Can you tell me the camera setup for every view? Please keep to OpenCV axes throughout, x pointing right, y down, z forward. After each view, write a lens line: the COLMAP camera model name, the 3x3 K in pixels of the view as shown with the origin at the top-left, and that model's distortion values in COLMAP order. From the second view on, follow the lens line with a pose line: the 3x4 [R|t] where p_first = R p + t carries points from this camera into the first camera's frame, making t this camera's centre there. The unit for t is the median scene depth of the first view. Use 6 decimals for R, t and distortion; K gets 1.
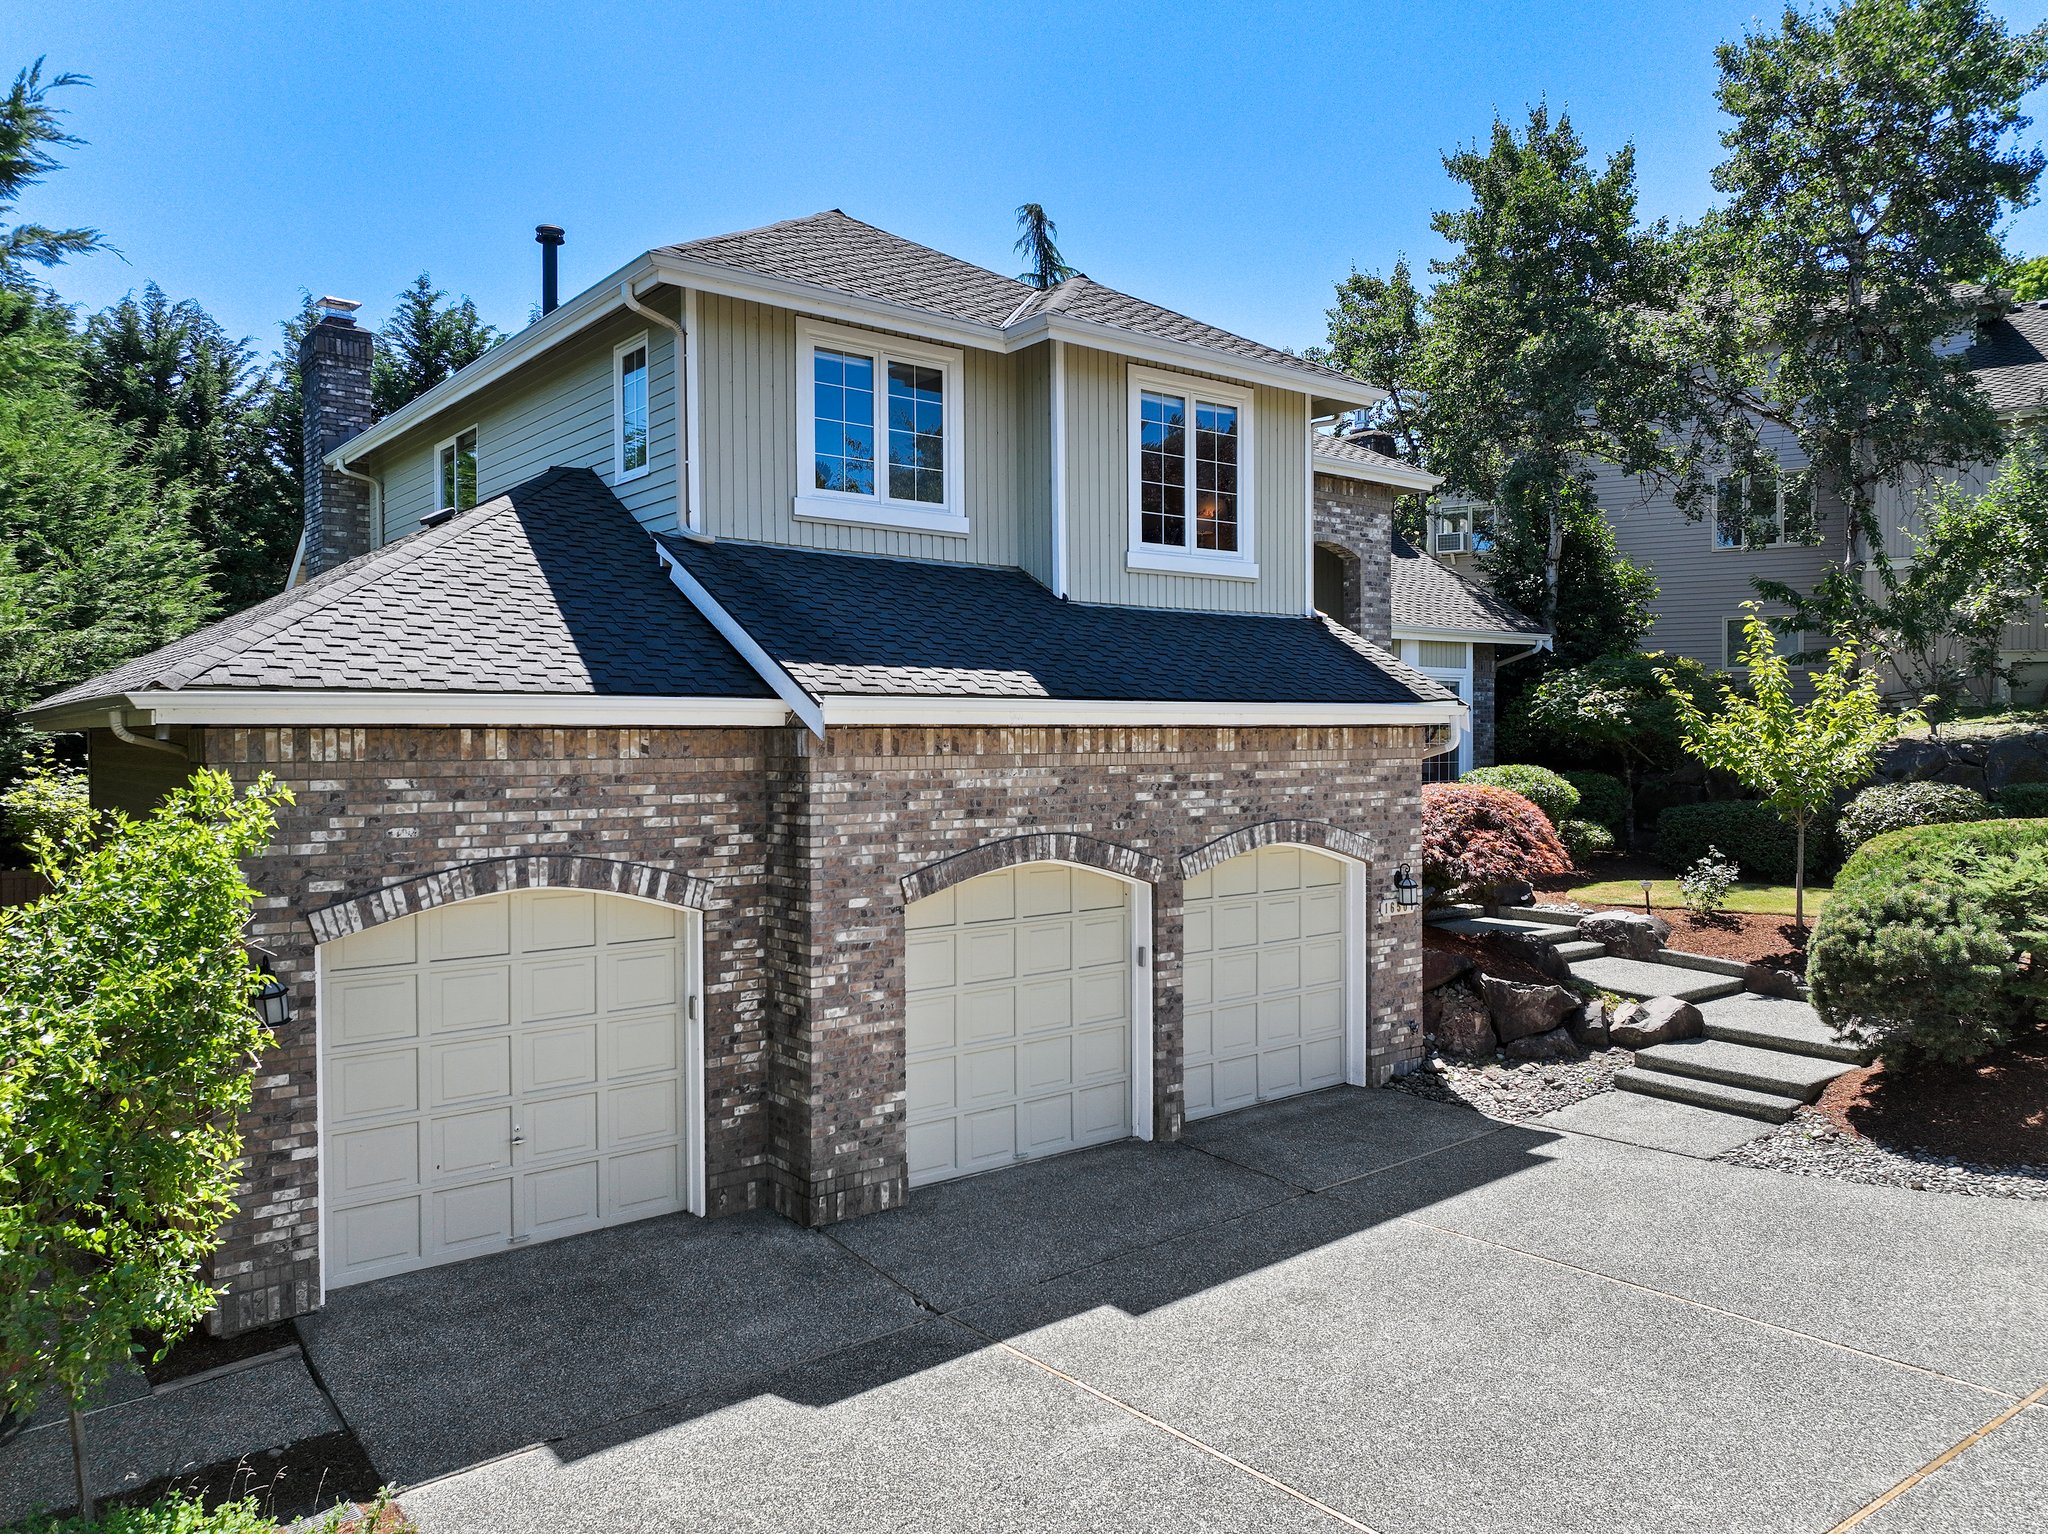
lens RADIAL K [[1446.5, 0, 1024.0], [0, 1446.5, 767.0], [0, 0, 1]] dist [0.004606, 0.015898]
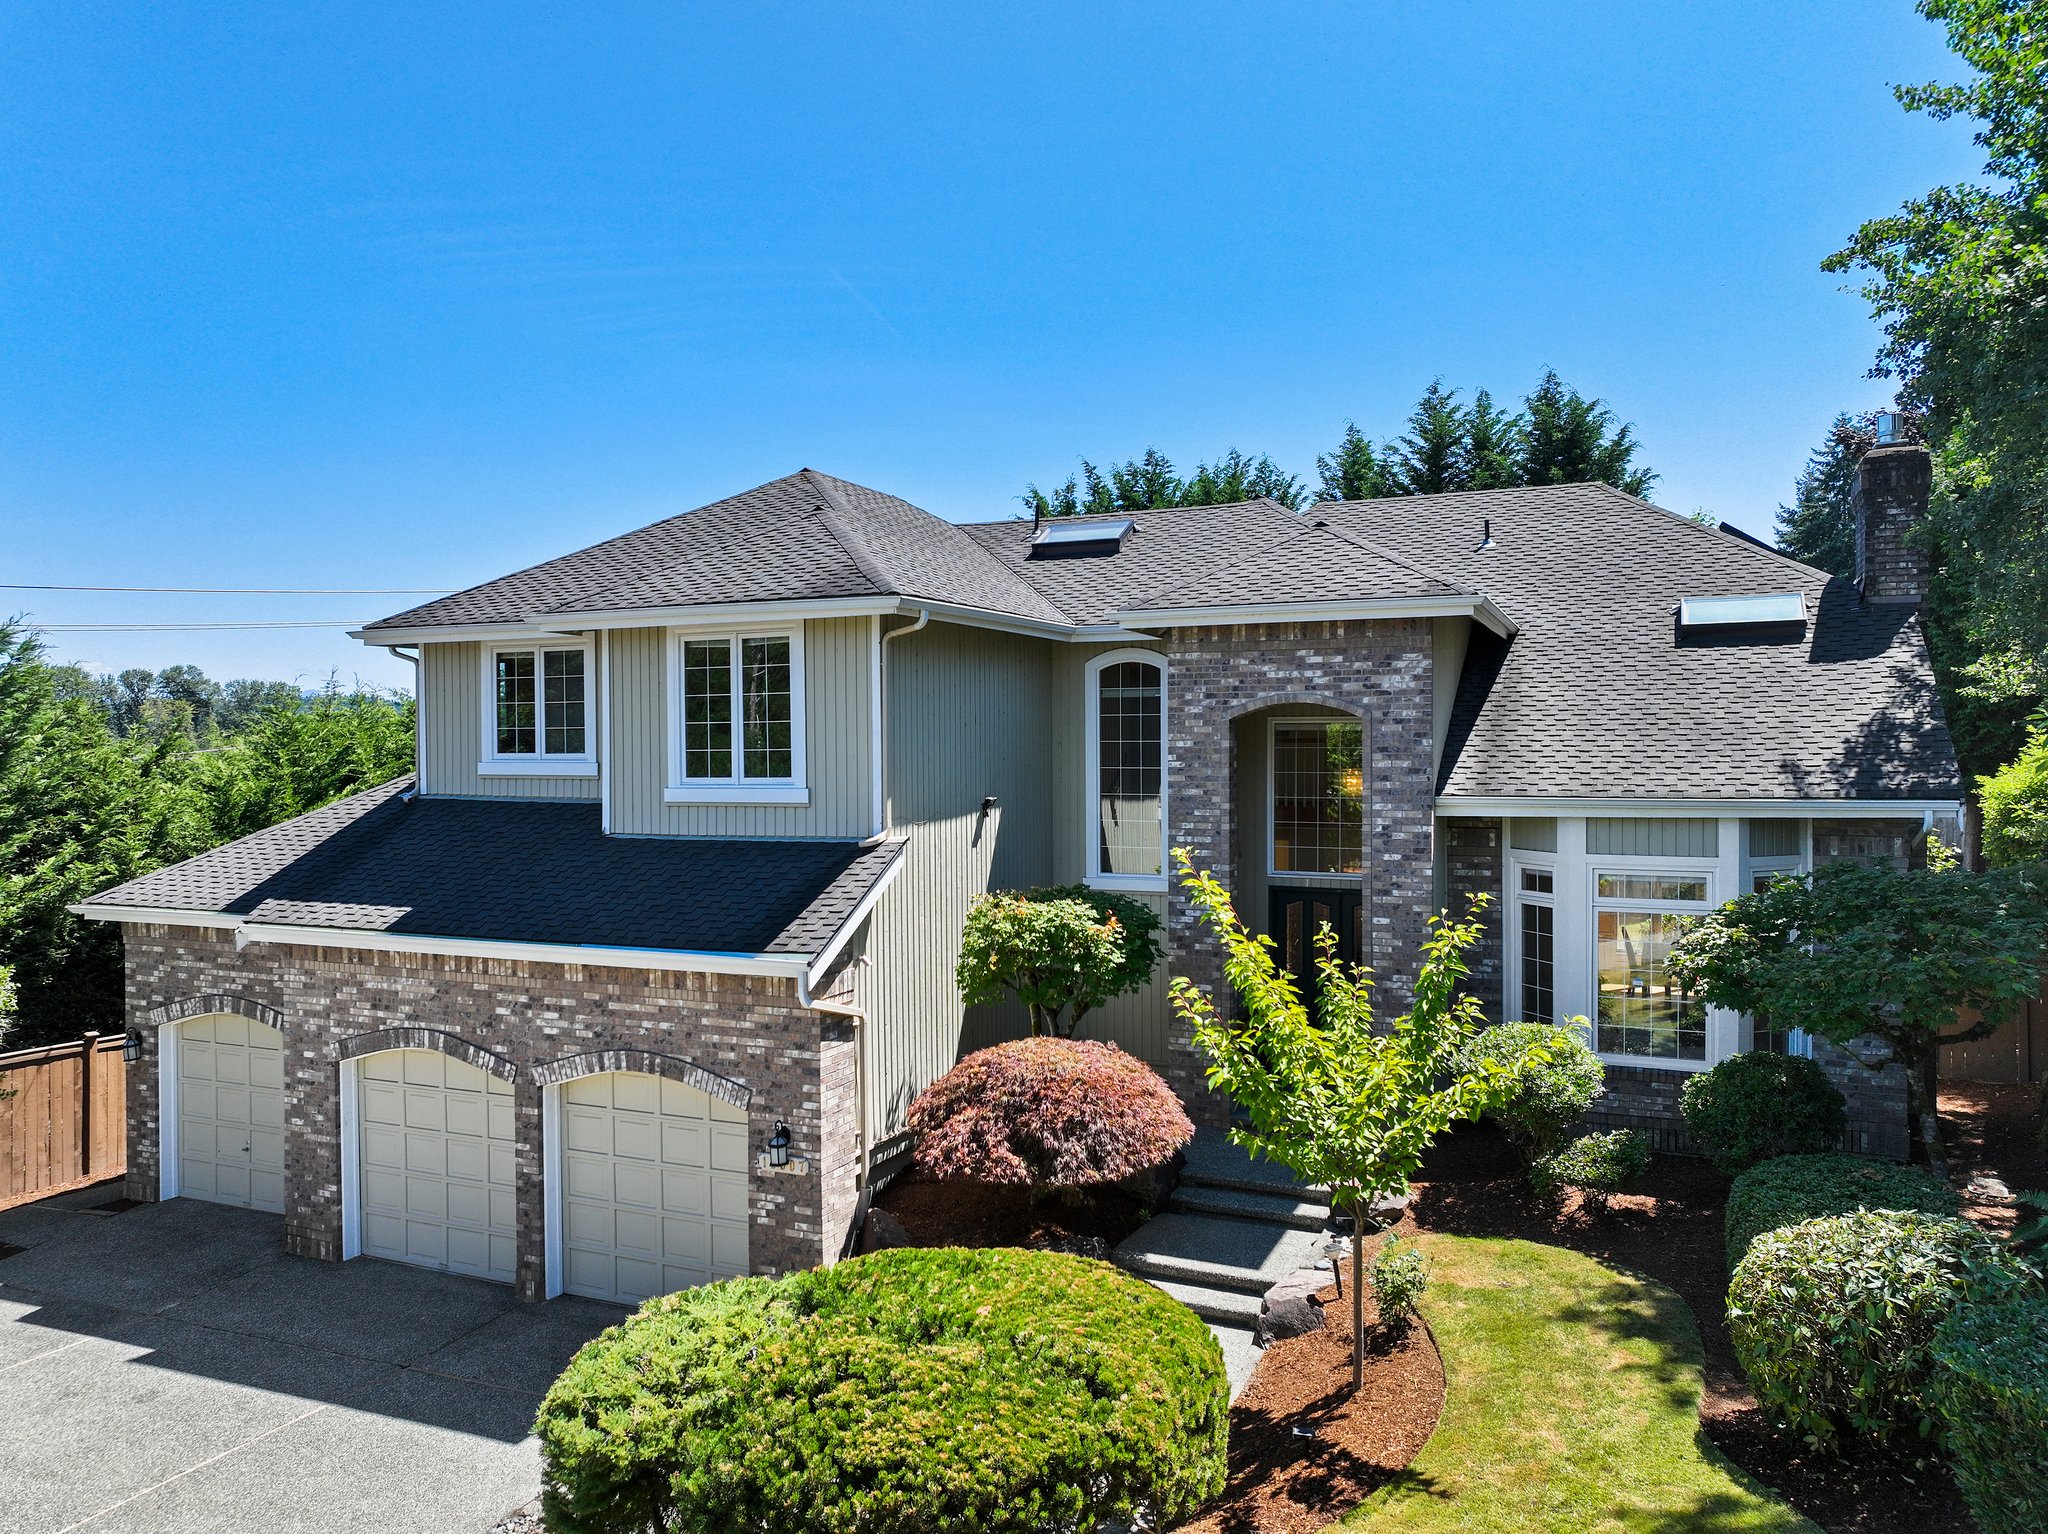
lens RADIAL K [[1446.5, 0, 1024.0], [0, 1446.5, 767.0], [0, 0, 1]] dist [0.004606, 0.015898]
pose [[0.454423, 0.016866, -0.890626, 1.378858], [-0.015320, 0.999821, 0.011117, -0.207671], [0.890654, 0.008592, 0.454600, 0.835233]]
